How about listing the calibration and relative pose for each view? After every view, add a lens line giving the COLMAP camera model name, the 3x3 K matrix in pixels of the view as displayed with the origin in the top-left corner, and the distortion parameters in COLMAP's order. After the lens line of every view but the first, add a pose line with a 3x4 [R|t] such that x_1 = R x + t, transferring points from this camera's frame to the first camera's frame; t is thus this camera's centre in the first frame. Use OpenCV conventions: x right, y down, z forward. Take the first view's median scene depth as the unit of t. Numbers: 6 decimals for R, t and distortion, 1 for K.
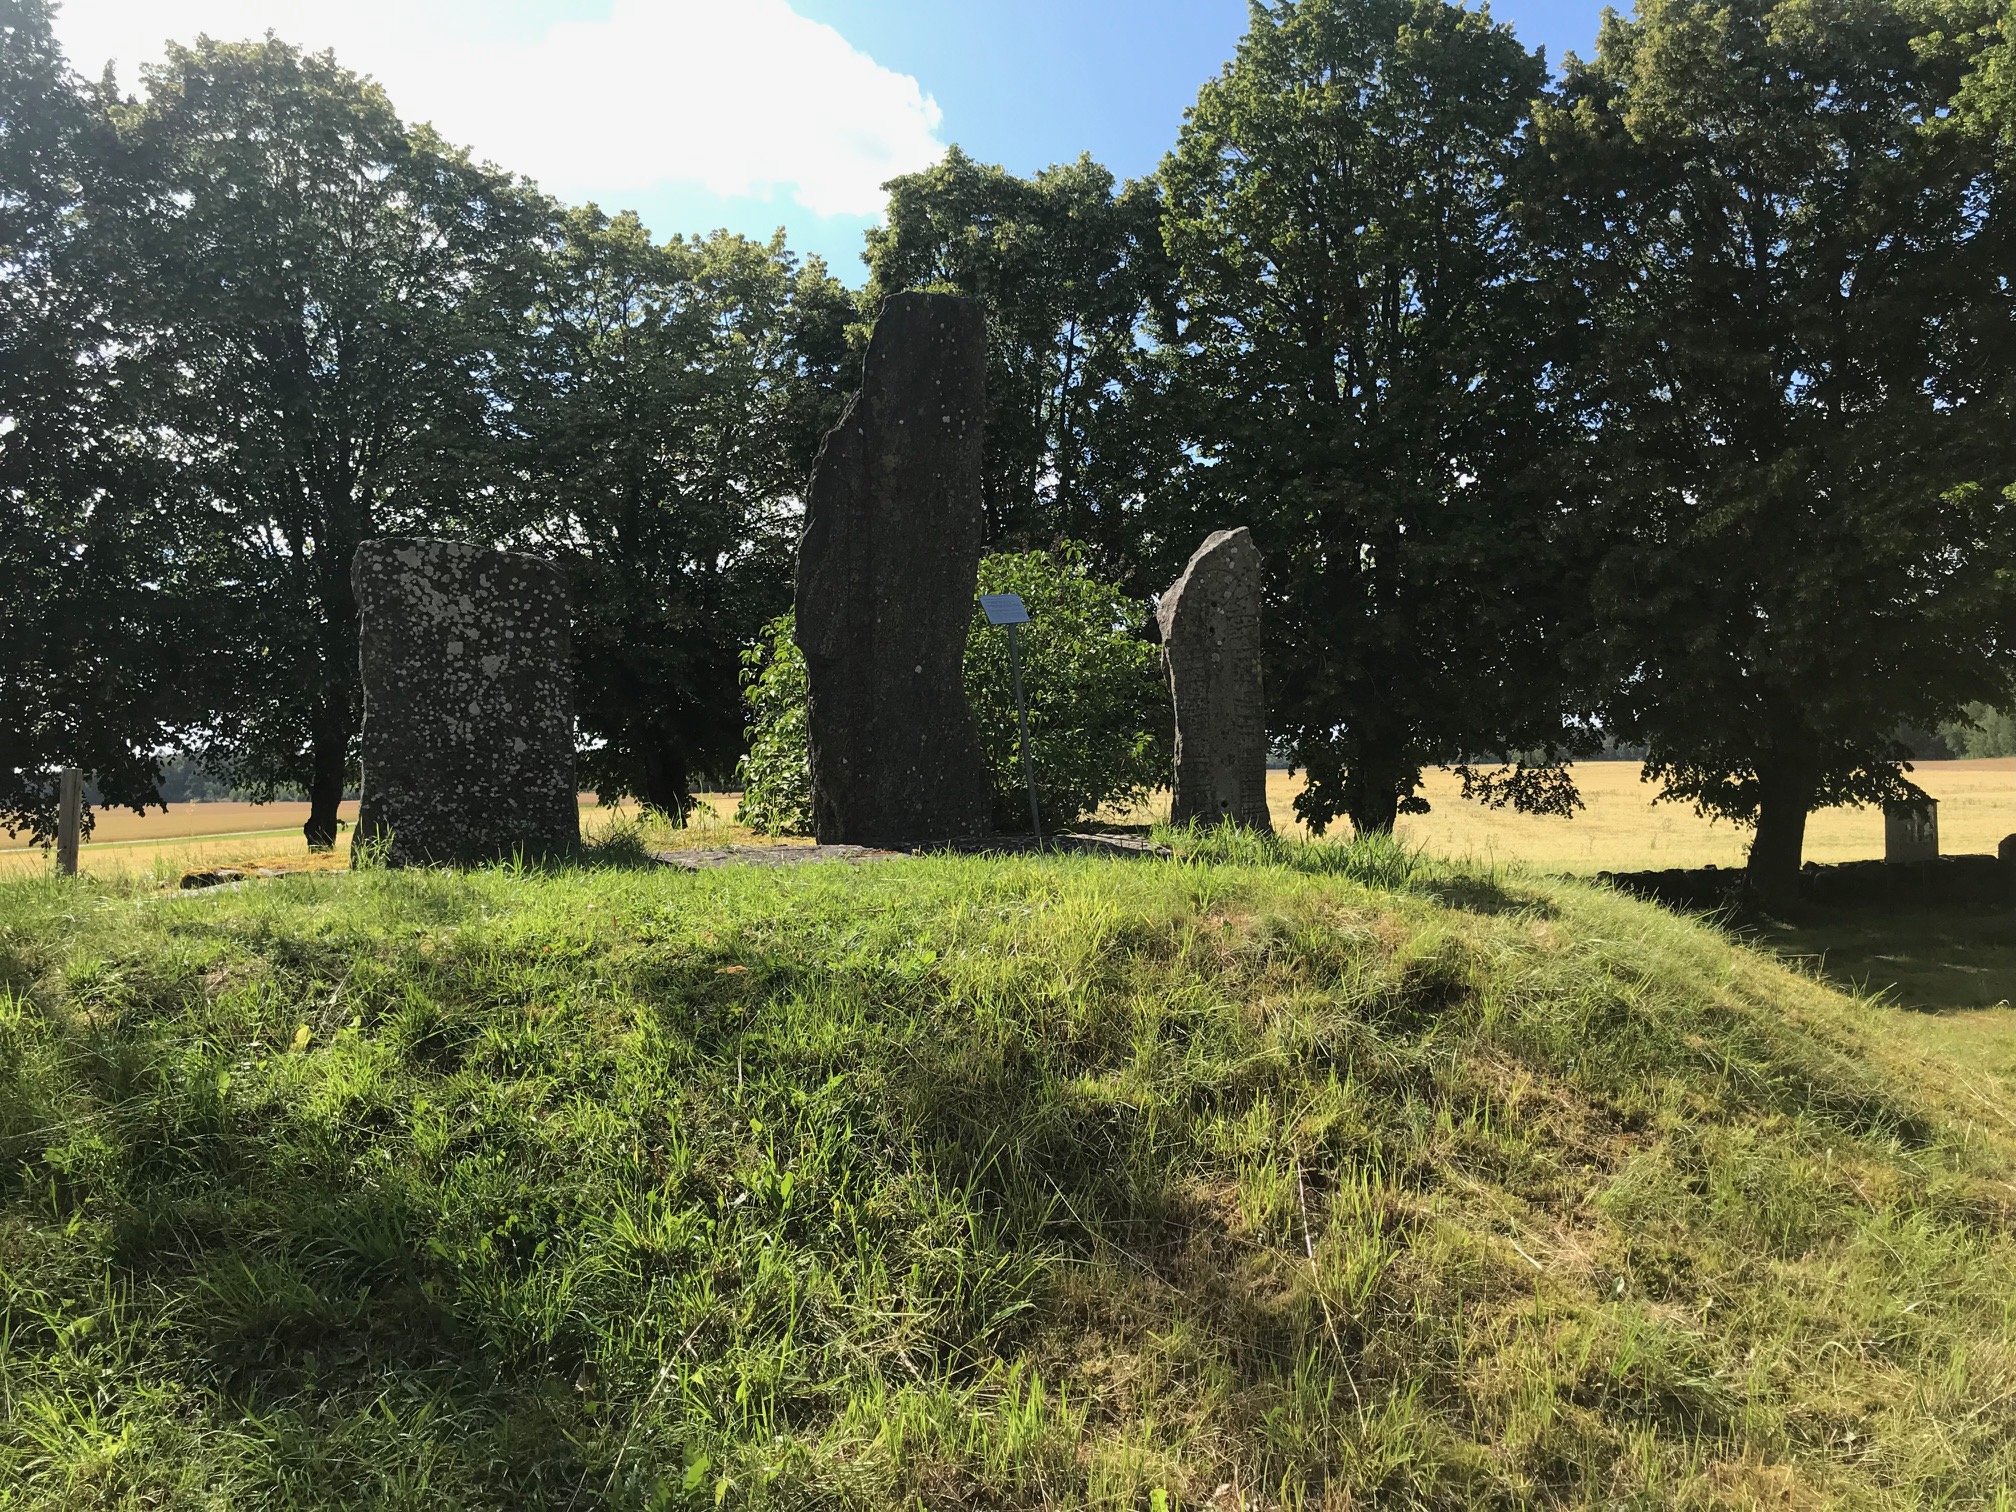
lens RADIAL K [[1680.7, 0, 1008.0], [0, 1680.7, 756.0], [0, 0, 1]] dist [-0.000593, -0.014006]
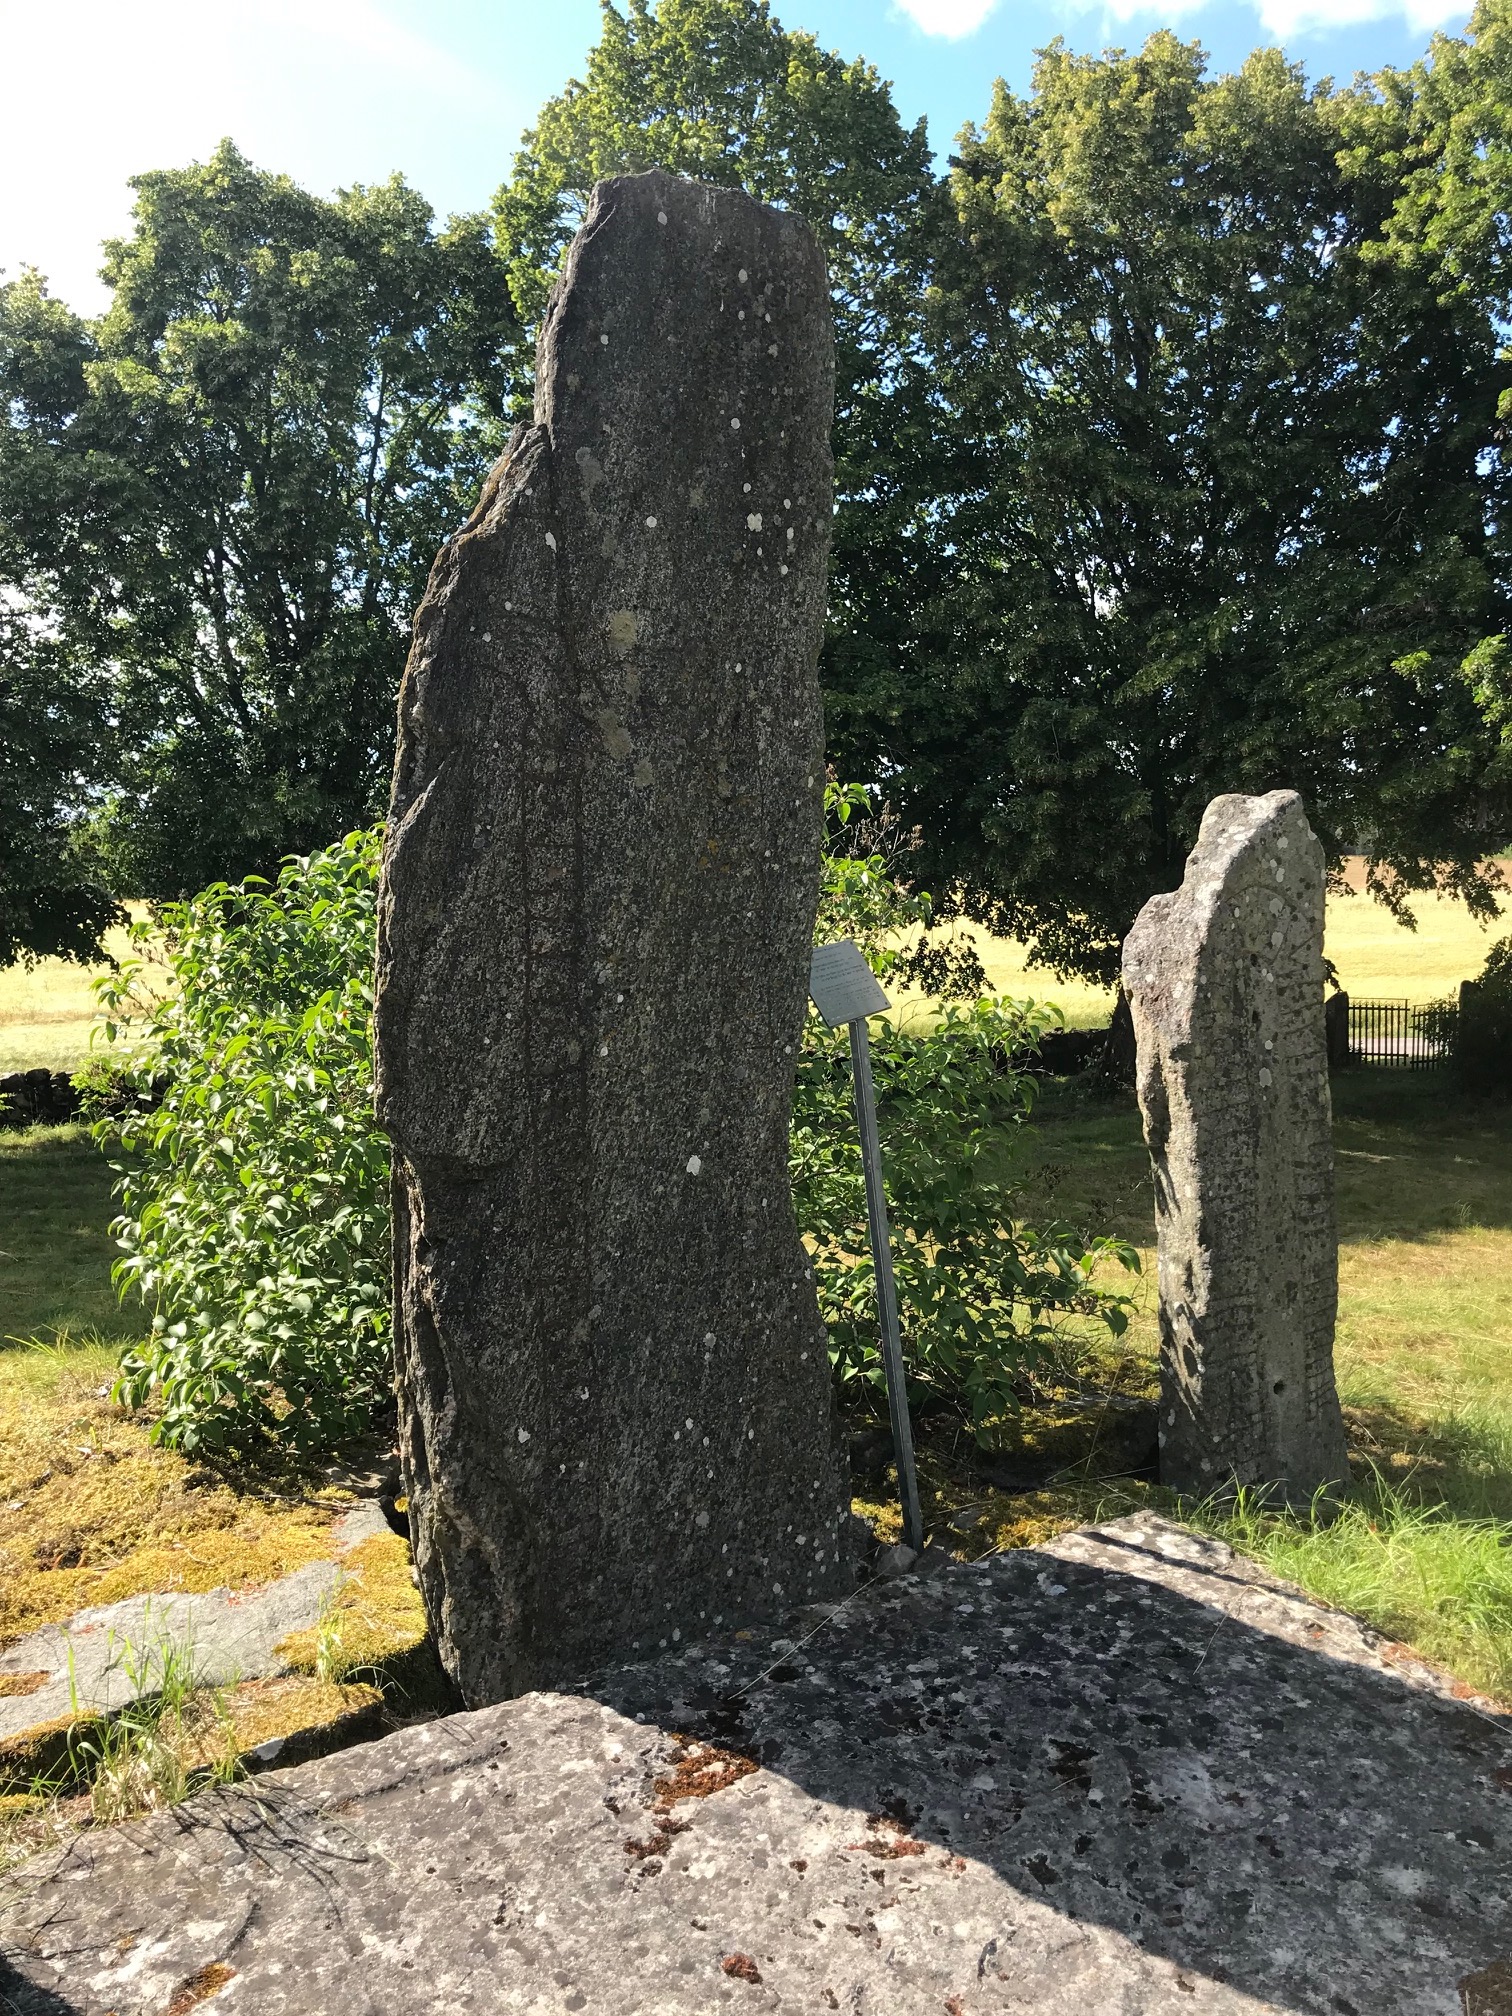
lens RADIAL K [[1680.2, 0, 792.1], [0, 1680.2, 982.5], [0, 0, 1]] dist [0.060553, -0.084498]
pose [[0.949498, -0.018005, 0.313257, -0.037980], [-0.003319, 0.997720, 0.067408, -0.029876], [-0.313756, -0.065044, 0.947273, 0.153855]]
